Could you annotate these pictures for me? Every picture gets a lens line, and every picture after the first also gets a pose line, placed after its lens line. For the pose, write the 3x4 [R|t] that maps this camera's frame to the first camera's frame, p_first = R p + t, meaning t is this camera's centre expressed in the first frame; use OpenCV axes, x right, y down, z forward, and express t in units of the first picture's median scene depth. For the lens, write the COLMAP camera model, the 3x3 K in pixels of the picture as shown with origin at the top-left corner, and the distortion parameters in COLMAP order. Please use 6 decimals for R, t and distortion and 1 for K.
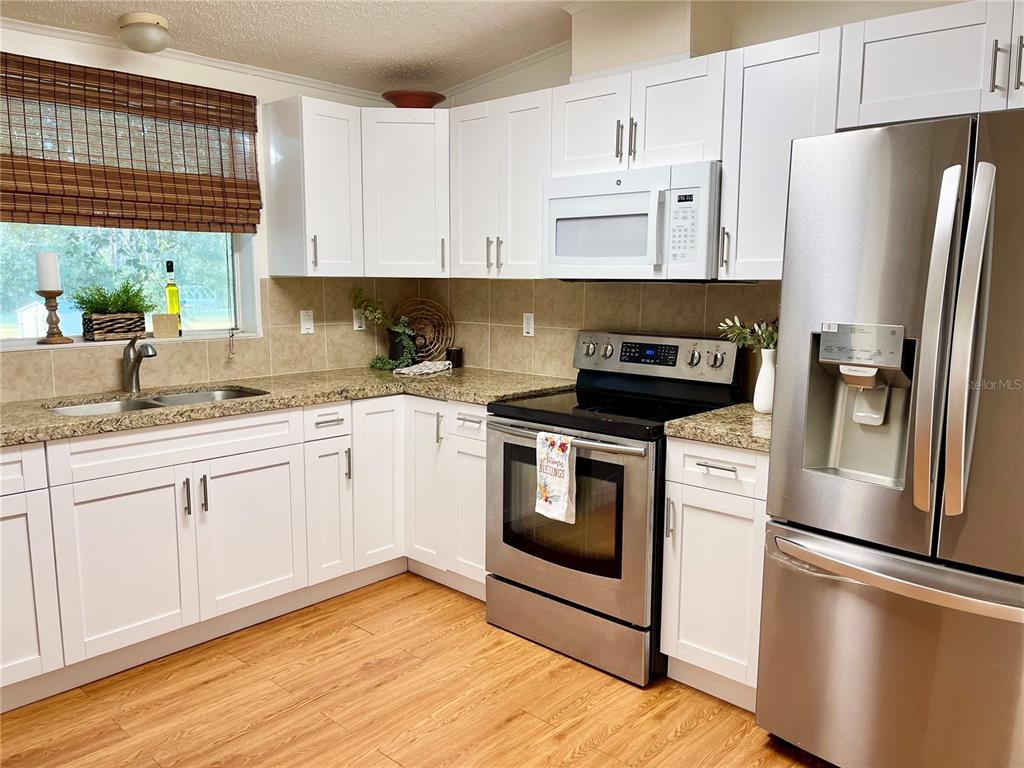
lens RADIAL K [[771.1, 0, 510.1], [0, 771.1, 384.0], [0, 0, 1]] dist [0.038611, -0.006519]
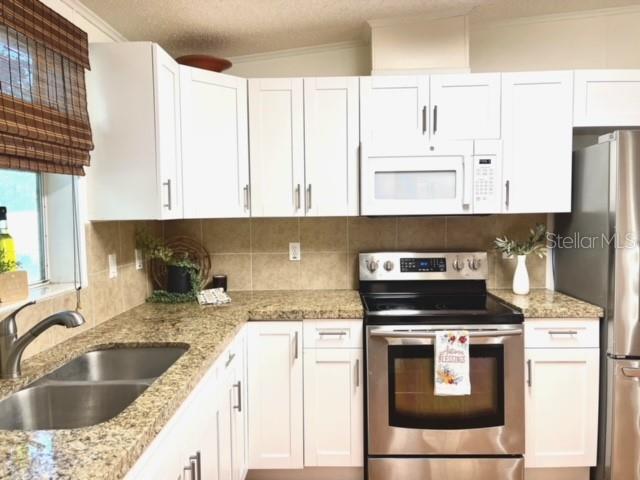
lens RADIAL K [[481.9, 0, 320.3], [0, 481.9, 240.4], [0, 0, 1]] dist [0.038611, -0.006519]
pose [[0.749150, -0.058638, 0.659800, -0.555298], [0.109598, 0.993318, -0.036160, -0.071970], [-0.653271, 0.099402, 0.750571, 0.426790]]
